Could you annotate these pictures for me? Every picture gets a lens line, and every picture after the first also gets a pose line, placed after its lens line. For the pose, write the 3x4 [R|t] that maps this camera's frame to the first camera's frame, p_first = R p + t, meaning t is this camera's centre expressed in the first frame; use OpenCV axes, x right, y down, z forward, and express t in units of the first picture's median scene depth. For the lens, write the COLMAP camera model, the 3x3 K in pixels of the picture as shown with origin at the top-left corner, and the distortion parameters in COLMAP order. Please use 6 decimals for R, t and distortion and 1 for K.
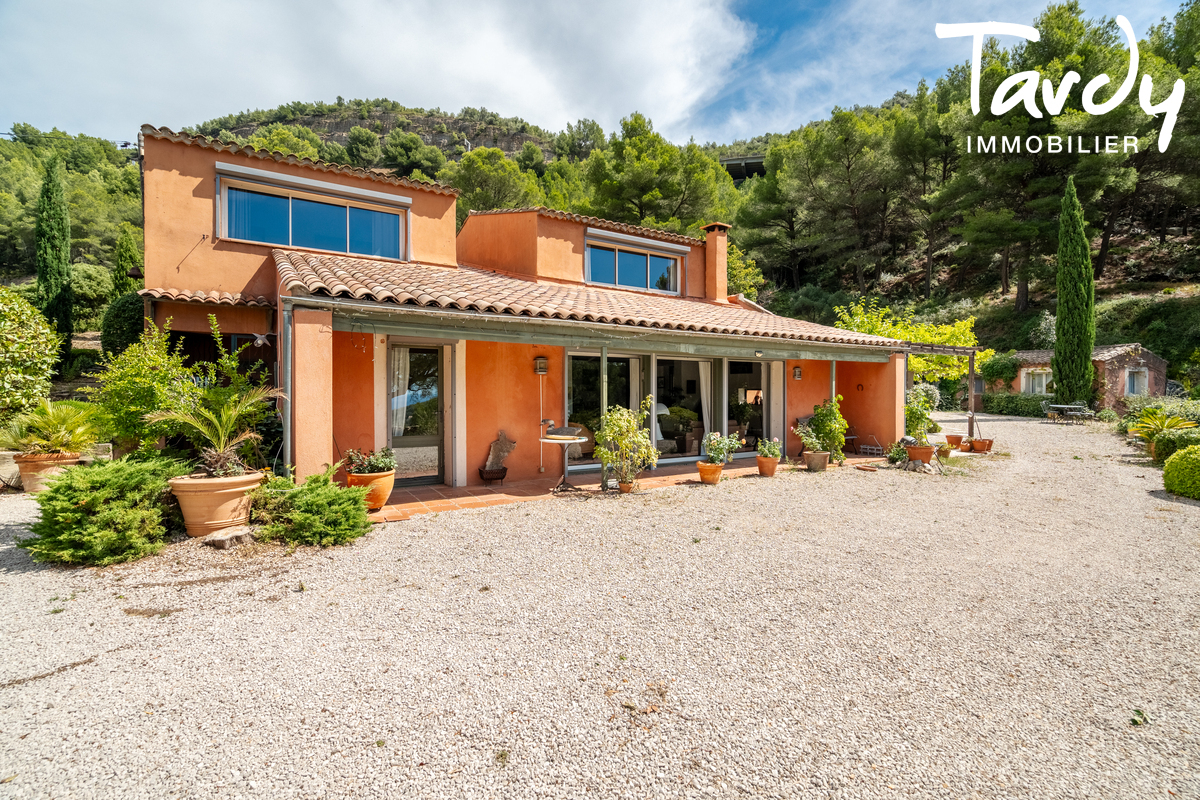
lens RADIAL K [[553.3, 0, 598.3], [0, 553.3, 397.6], [0, 0, 1]] dist [0.001700, 0.000264]
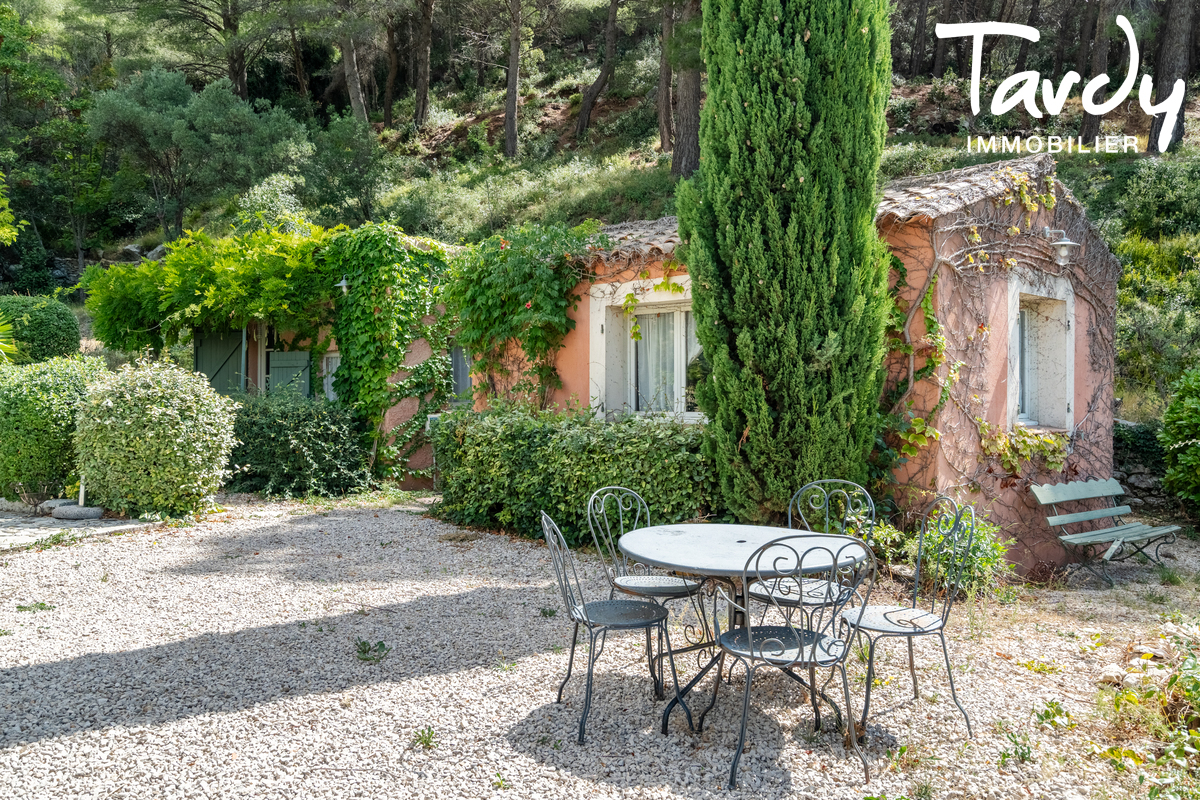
lens RADIAL K [[1004.6, 0, 600.3], [0, 1004.6, 399.0], [0, 0, 1]] dist [-0.005217, -0.000948]
pose [[0.873044, -0.008786, 0.487563, 0.656573], [0.013664, 0.999886, -0.006448, -0.010822], [-0.487451, 0.012291, 0.873064, 0.761457]]
